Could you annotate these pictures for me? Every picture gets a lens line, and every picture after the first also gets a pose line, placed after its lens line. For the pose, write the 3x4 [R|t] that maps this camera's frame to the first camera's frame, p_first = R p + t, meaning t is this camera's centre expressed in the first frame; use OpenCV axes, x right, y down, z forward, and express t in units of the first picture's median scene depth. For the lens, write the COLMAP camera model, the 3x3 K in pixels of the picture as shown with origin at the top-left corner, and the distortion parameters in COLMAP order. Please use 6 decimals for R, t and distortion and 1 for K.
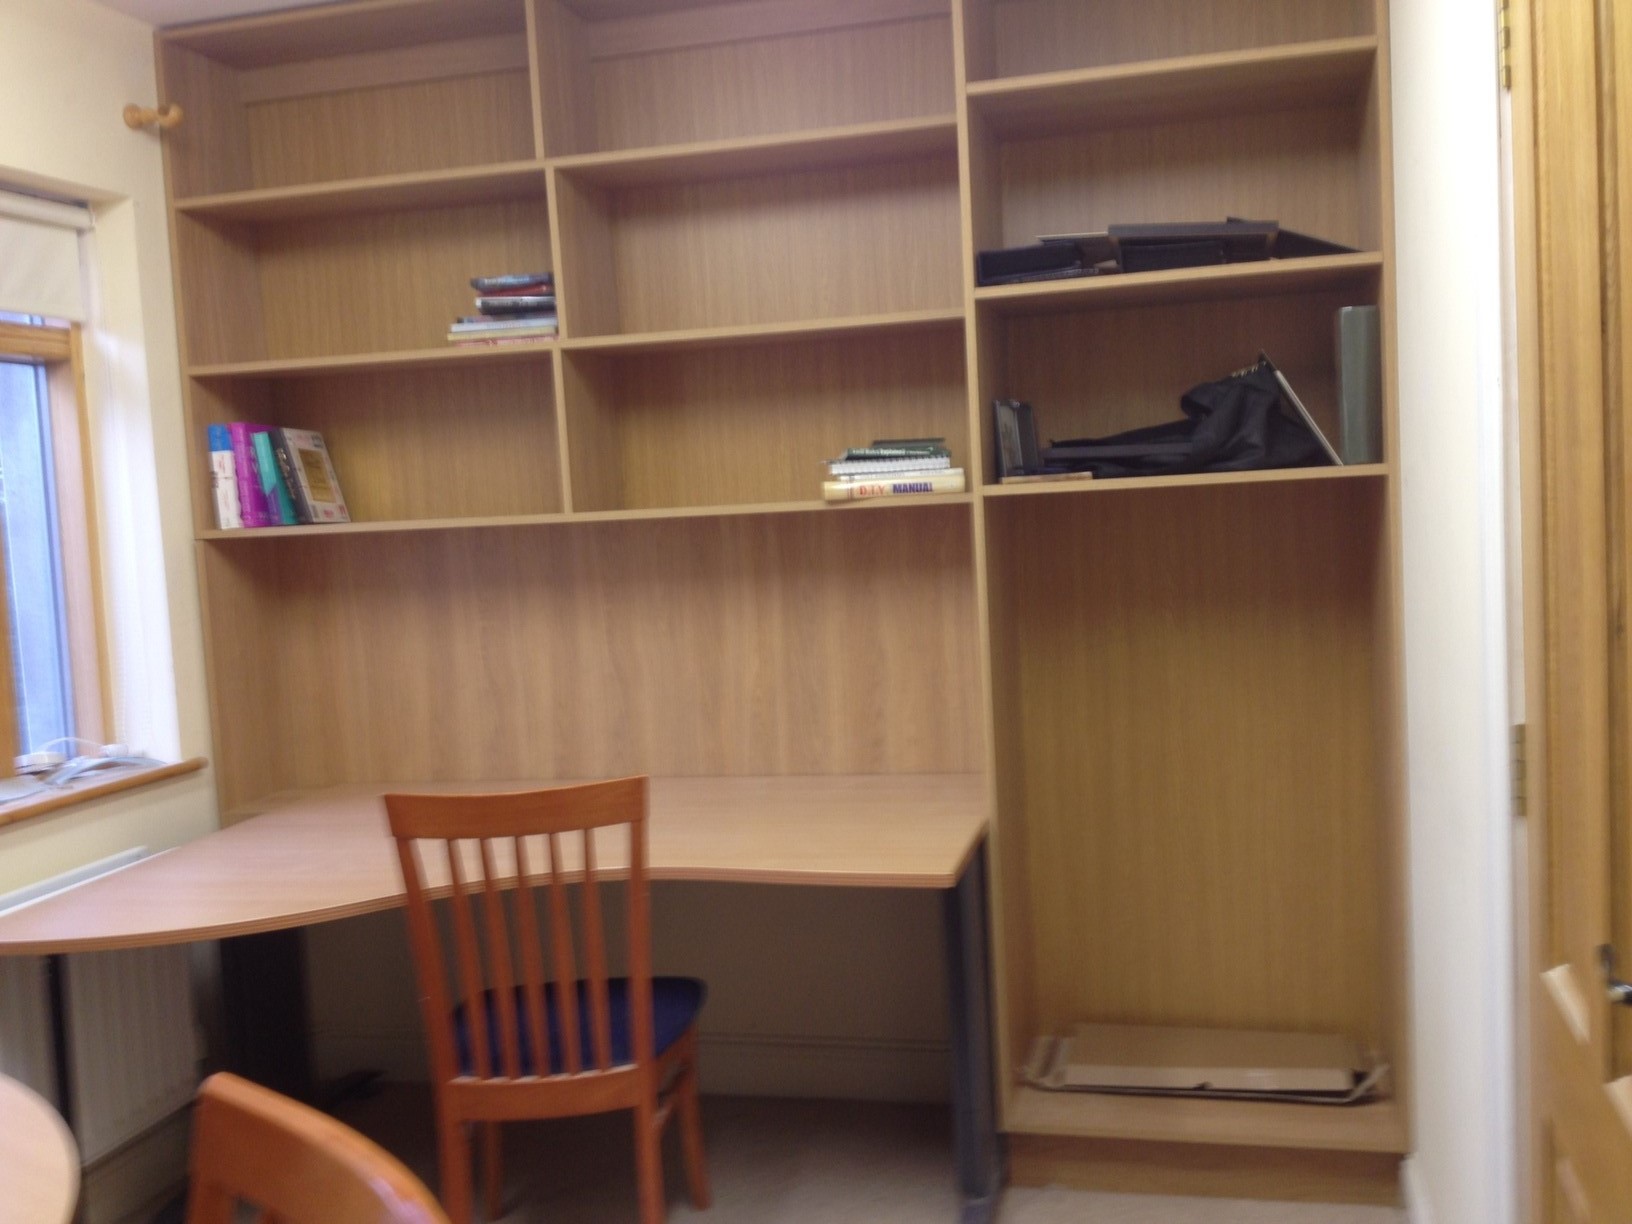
lens RADIAL K [[1567.2, 0, 815.9], [0, 1567.2, 597.3], [0, 0, 1]] dist [0.181487, -0.353041]
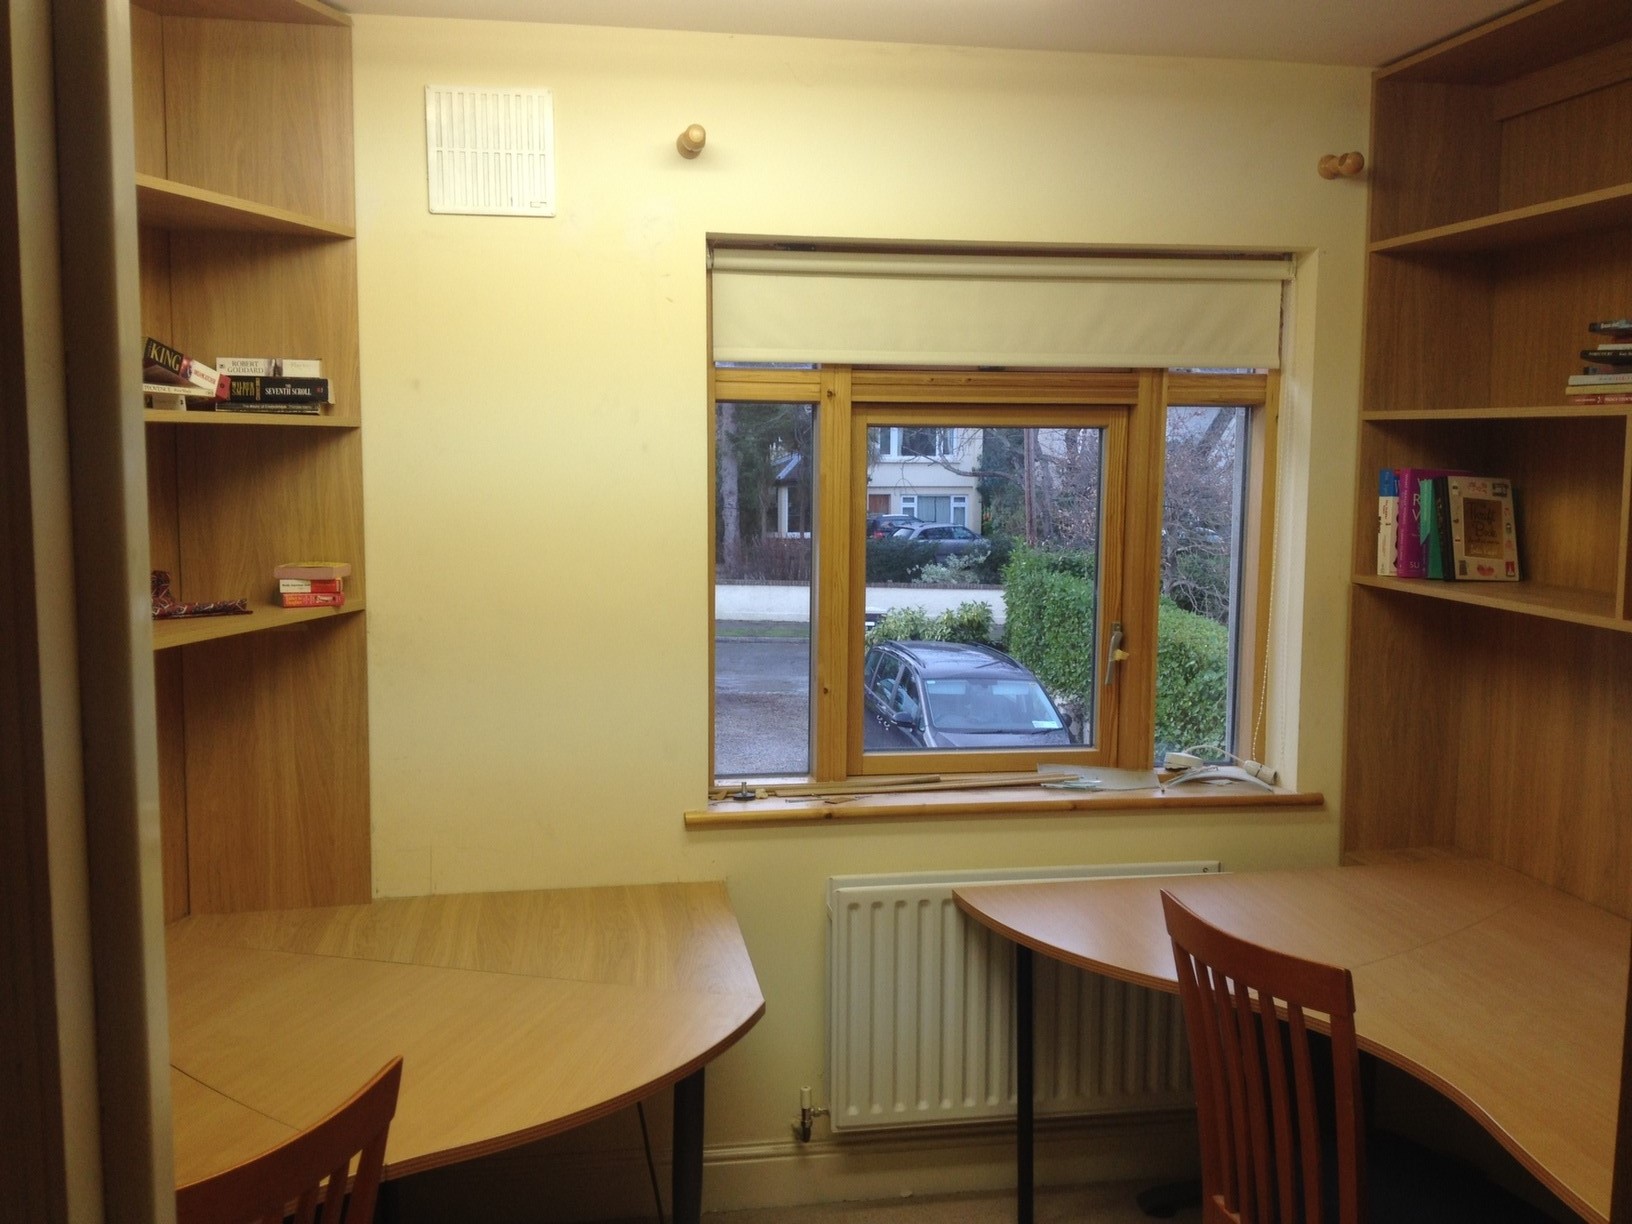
lens RADIAL K [[1567.2, 0, 815.9], [0, 1567.2, 597.3], [0, 0, 1]] dist [0.181487, -0.353041]
pose [[0.391683, 0.156381, -0.906713, 0.389090], [-0.083630, 0.987423, 0.134174, -0.132203], [0.916292, 0.023275, 0.399835, 0.287245]]
